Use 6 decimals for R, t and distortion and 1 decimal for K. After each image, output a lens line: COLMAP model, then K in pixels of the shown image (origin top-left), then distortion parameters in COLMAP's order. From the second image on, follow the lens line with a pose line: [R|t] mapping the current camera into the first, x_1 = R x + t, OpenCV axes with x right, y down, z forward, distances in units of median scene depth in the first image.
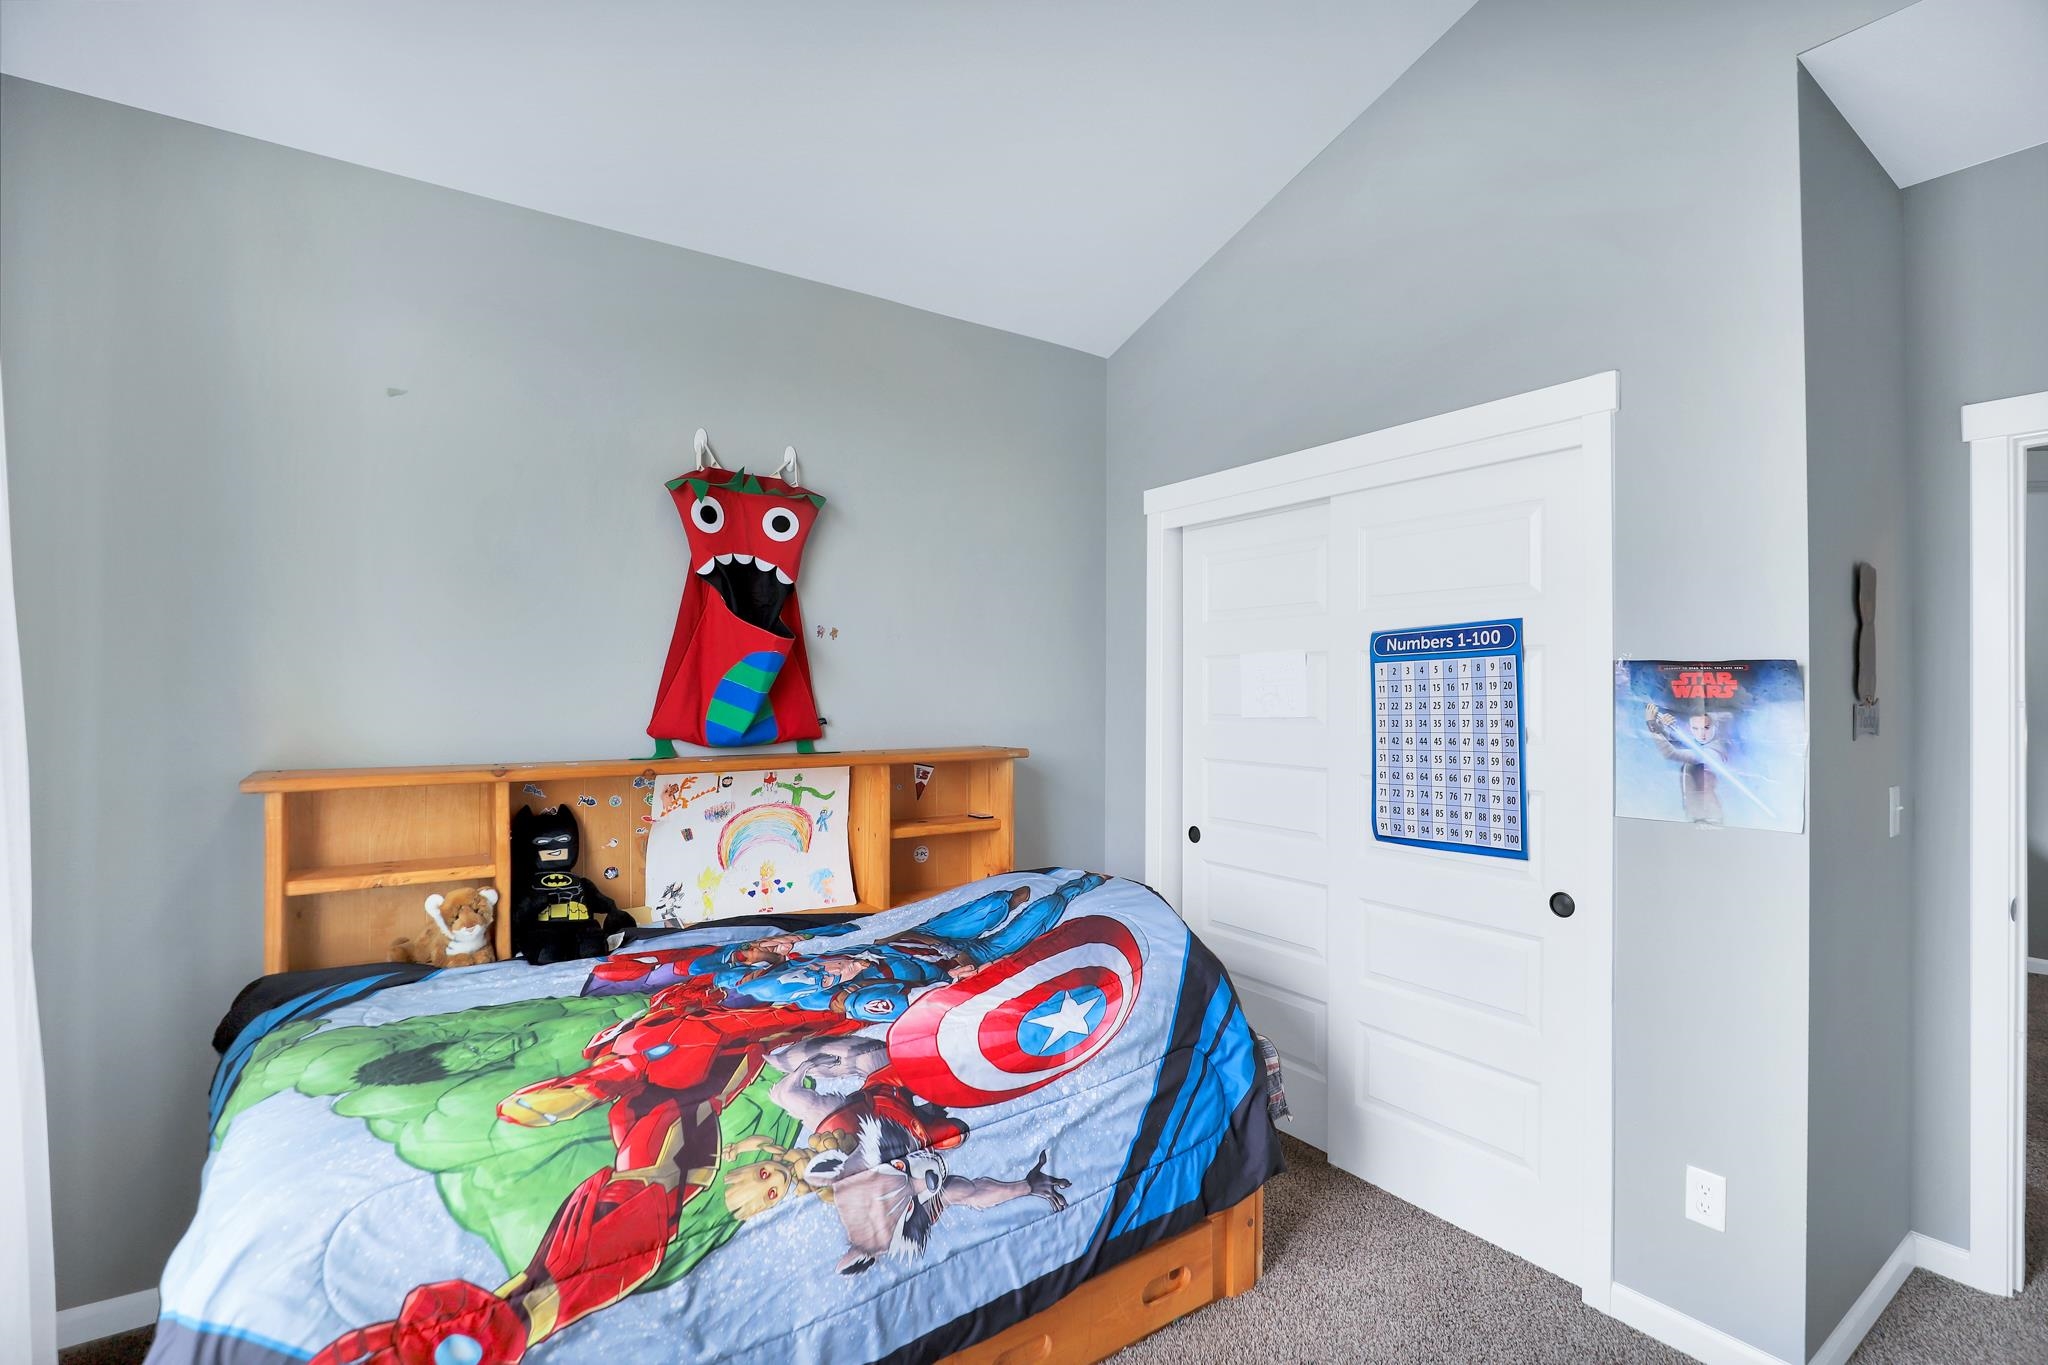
lens RADIAL K [[954.4, 0, 1040.4], [0, 954.4, 678.7], [0, 0, 1]] dist [-0.028789, 0.003311]
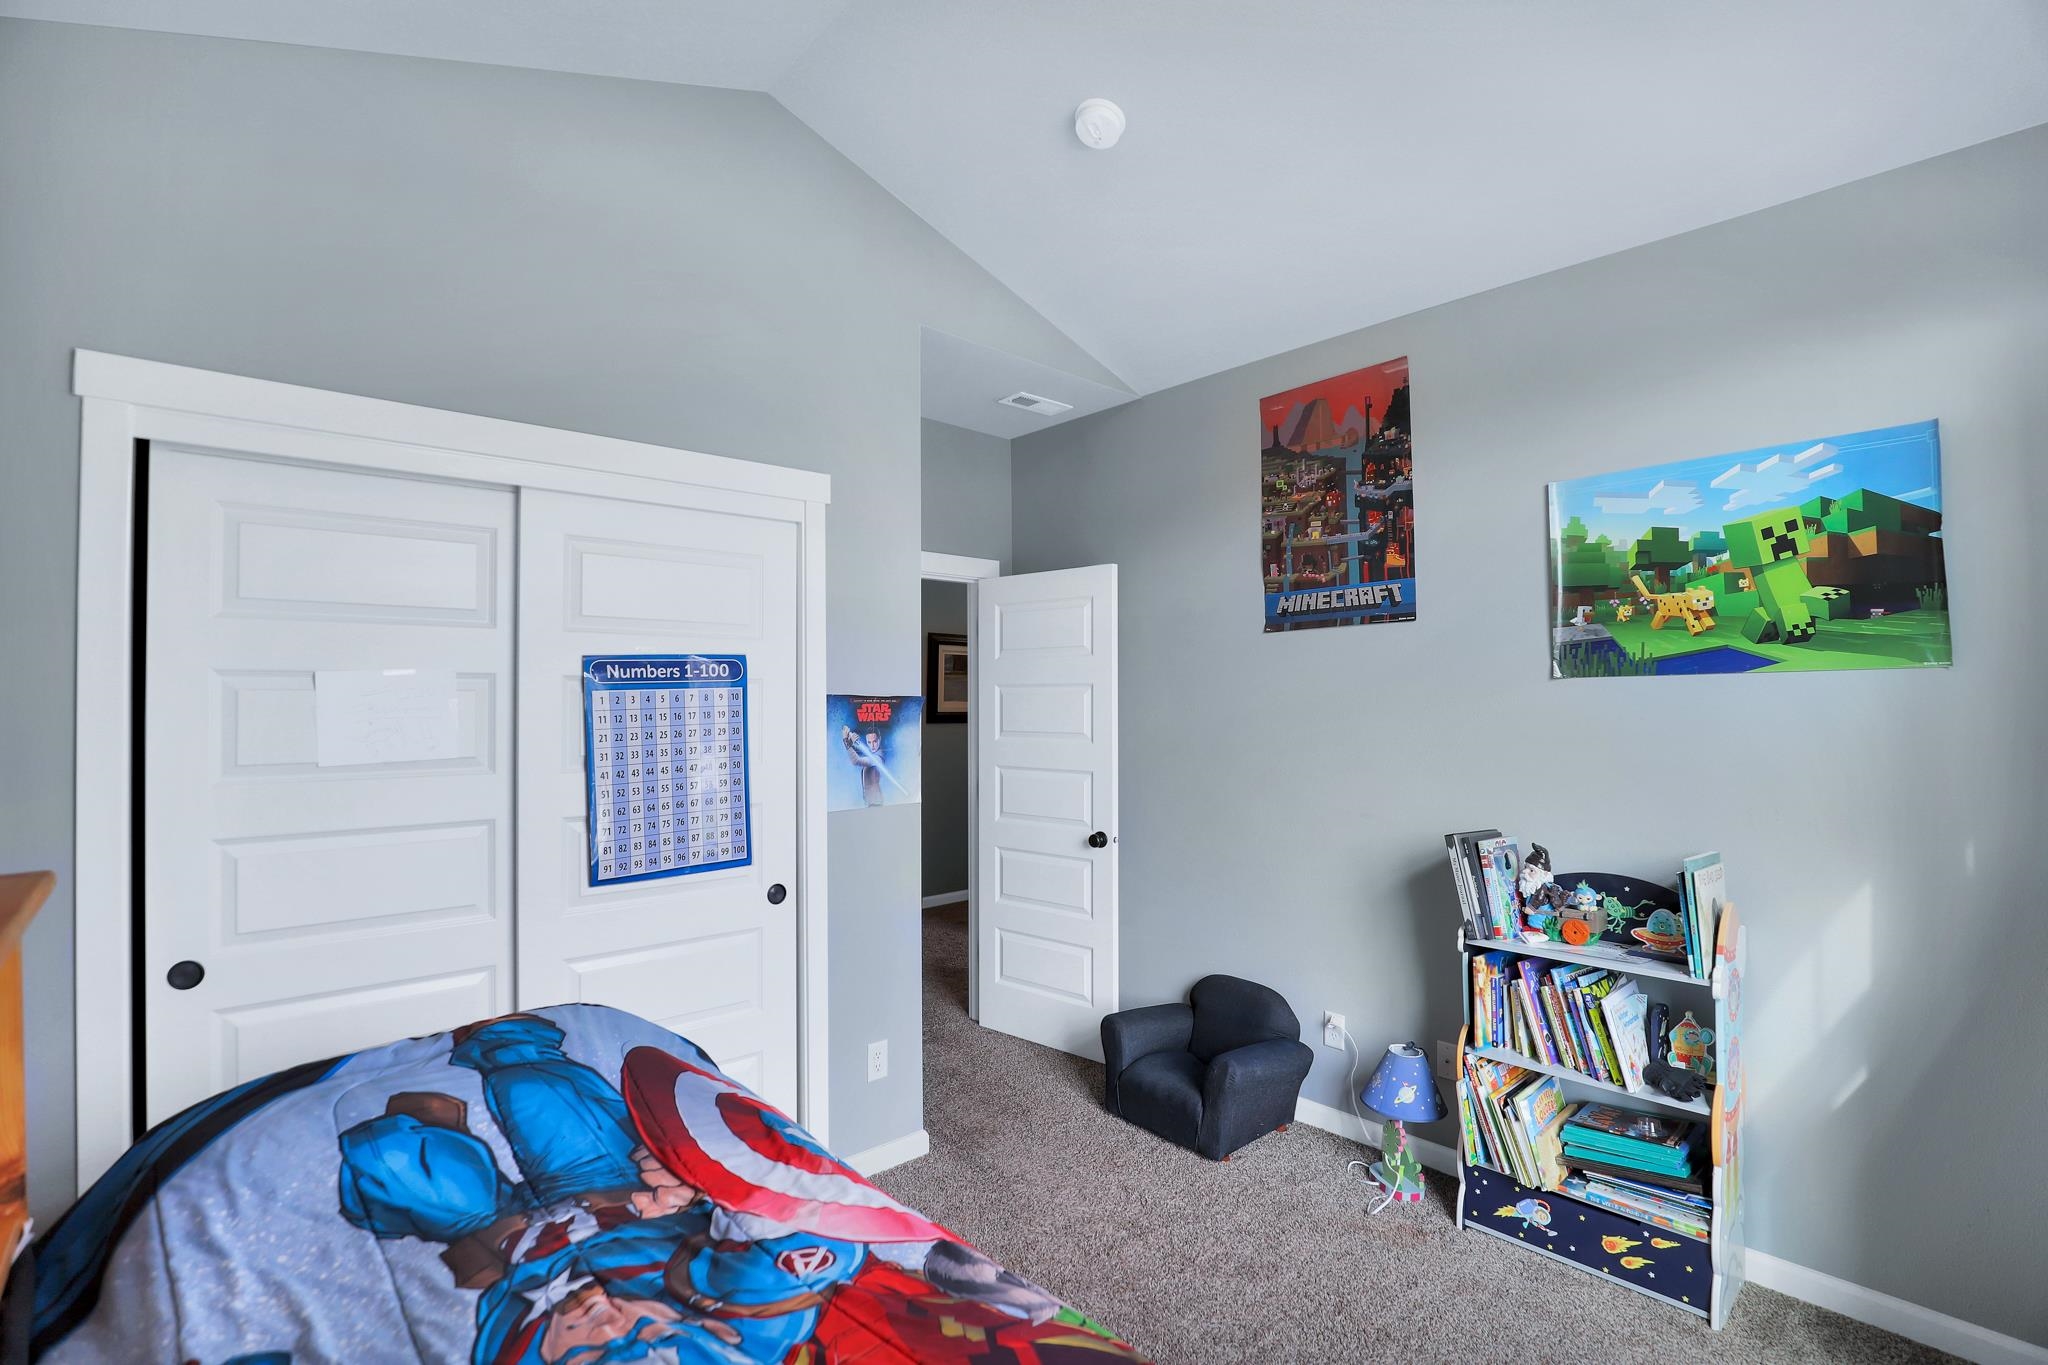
lens RADIAL K [[957.3, 0, 1028.9], [0, 957.3, 698.2], [0, 0, 1]] dist [-0.020580, -0.000034]
pose [[-0.139884, 0.002022, 0.990166, -0.692255], [-0.008390, 0.999960, -0.003227, -0.011304], [-0.990132, -0.008758, -0.139861, 0.828827]]
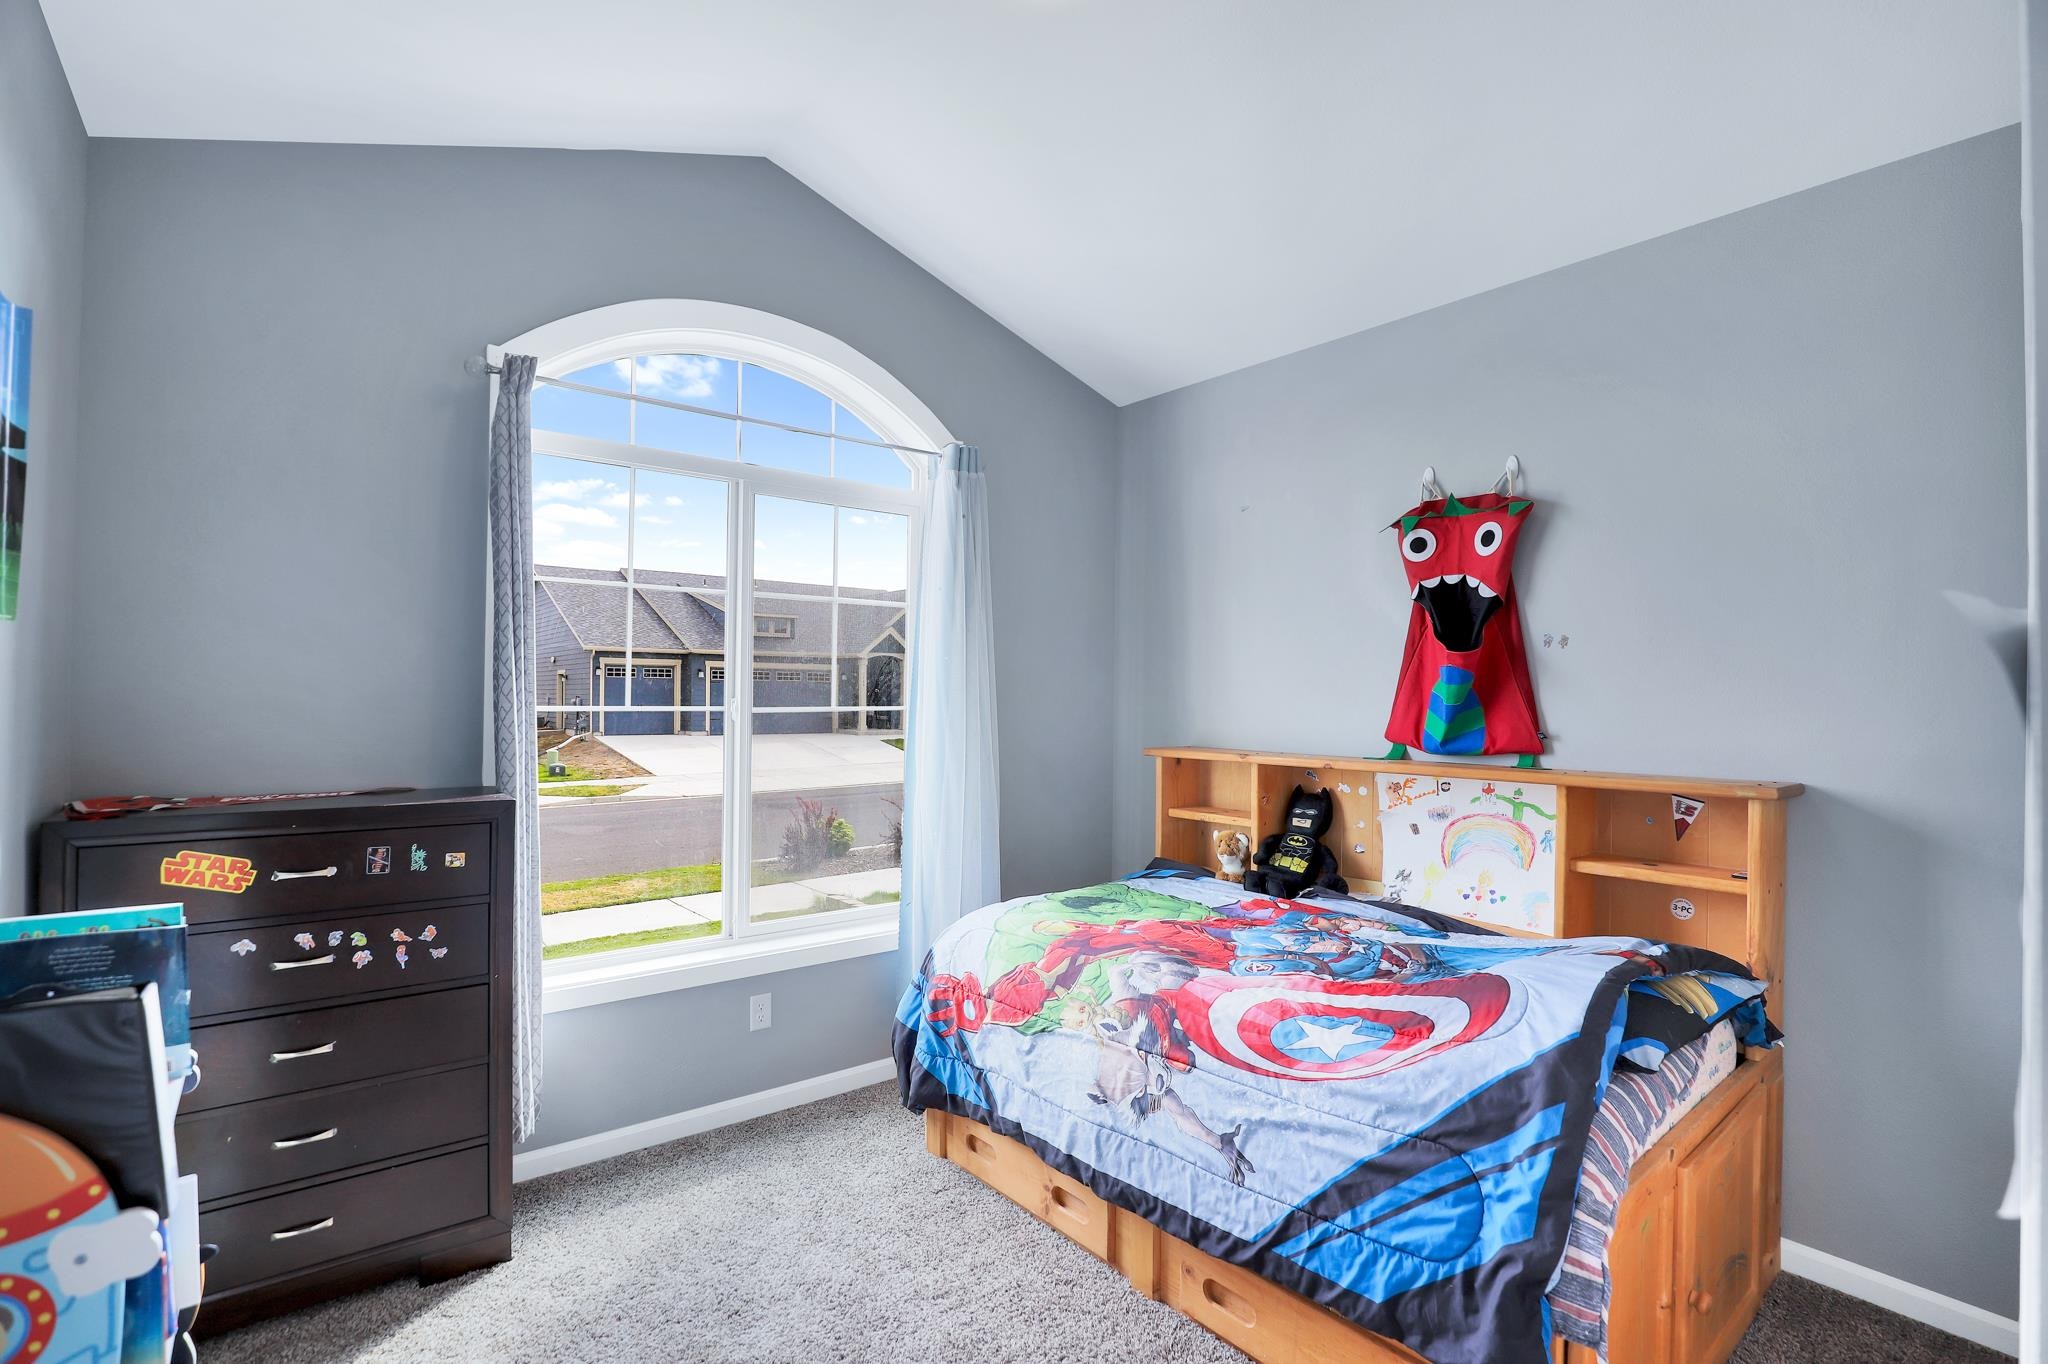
lens RADIAL K [[954.4, 0, 1034.6], [0, 954.4, 680.1], [0, 0, 1]] dist [-0.028789, 0.003311]
pose [[0.062667, -0.019776, -0.997839, 0.873834], [0.002125, 0.999804, -0.019681, 0.009155], [0.998032, -0.000887, 0.062697, 0.566177]]
